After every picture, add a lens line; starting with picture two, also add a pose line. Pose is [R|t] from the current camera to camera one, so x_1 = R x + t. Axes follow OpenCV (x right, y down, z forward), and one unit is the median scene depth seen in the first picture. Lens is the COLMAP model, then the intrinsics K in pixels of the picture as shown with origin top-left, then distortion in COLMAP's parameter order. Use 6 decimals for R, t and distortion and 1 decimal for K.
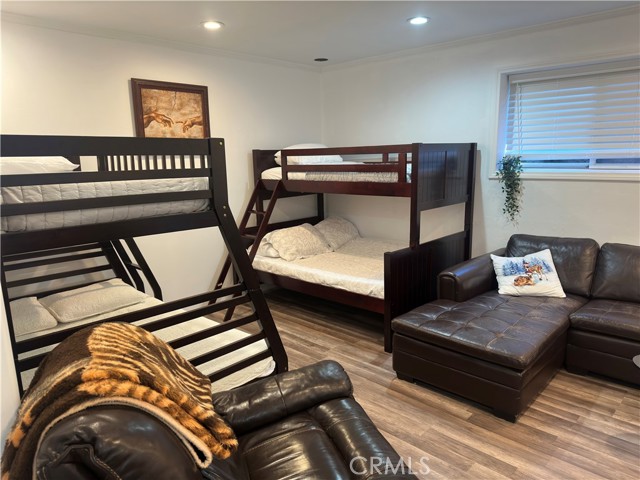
lens RADIAL K [[443.0, 0, 319.7], [0, 443.0, 240.2], [0, 0, 1]] dist [0.000319, -0.000980]
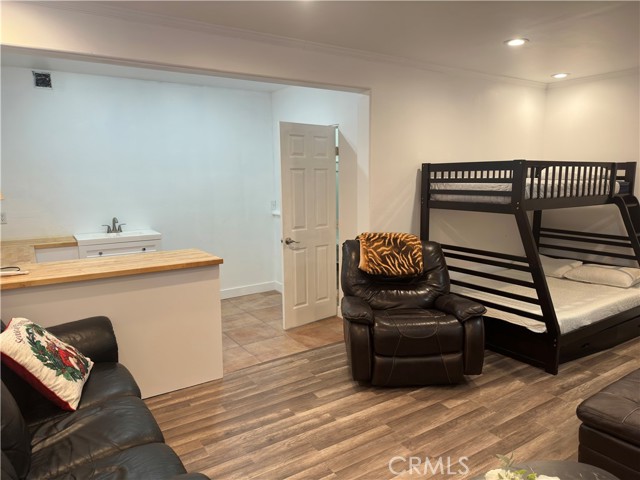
lens RADIAL K [[443.0, 0, 319.1], [0, 443.0, 241.8], [0, 0, 1]] dist [0.000319, -0.000980]
pose [[-0.235259, 0.159882, -0.958692, 1.537732], [-0.152899, 0.968007, 0.198956, -0.153368], [0.959831, 0.193390, -0.203287, 0.708362]]
